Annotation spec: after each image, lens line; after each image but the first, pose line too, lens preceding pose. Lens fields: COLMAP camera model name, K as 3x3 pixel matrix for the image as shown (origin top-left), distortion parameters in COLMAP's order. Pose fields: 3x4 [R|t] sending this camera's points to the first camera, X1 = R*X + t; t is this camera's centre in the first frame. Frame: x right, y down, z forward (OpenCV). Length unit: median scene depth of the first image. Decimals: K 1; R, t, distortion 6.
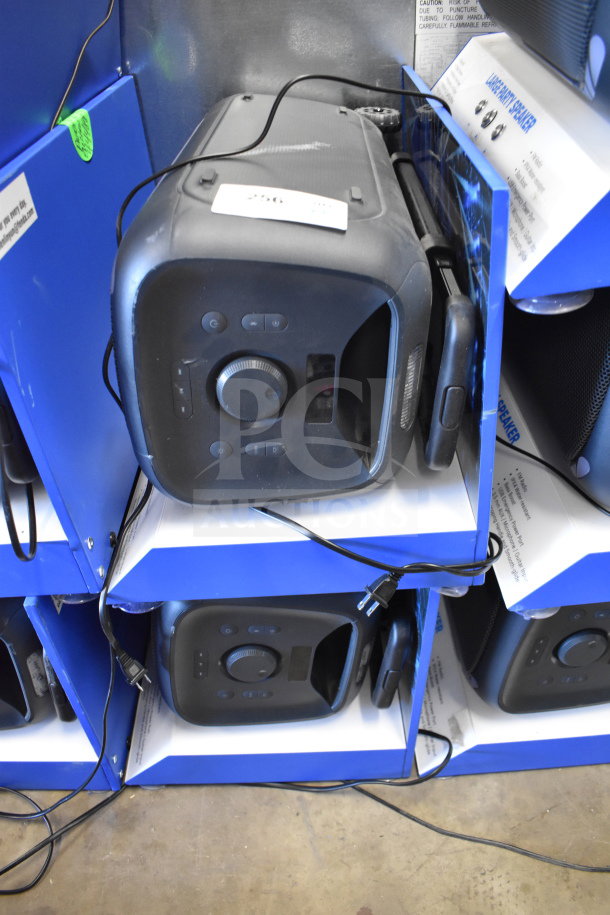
lens RADIAL K [[794.4, 0, 309.0], [0, 794.4, 460.1], [0, 0, 1]] dist [-0.065637, -0.014039]
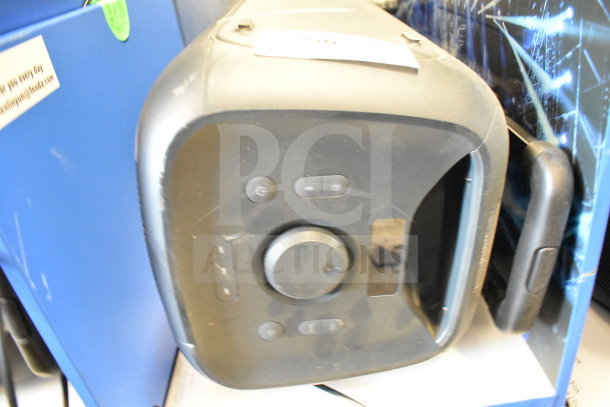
lens RADIAL K [[529.6, 0, 304.1], [0, 529.6, 200.3], [0, 0, 1]] dist [-0.065637, -0.014039]
pose [[0.998283, -0.058112, 0.007364, -0.078574], [0.058577, 0.990348, -0.125618, -0.089984], [0.000007, 0.125834, 0.992051, 0.449525]]
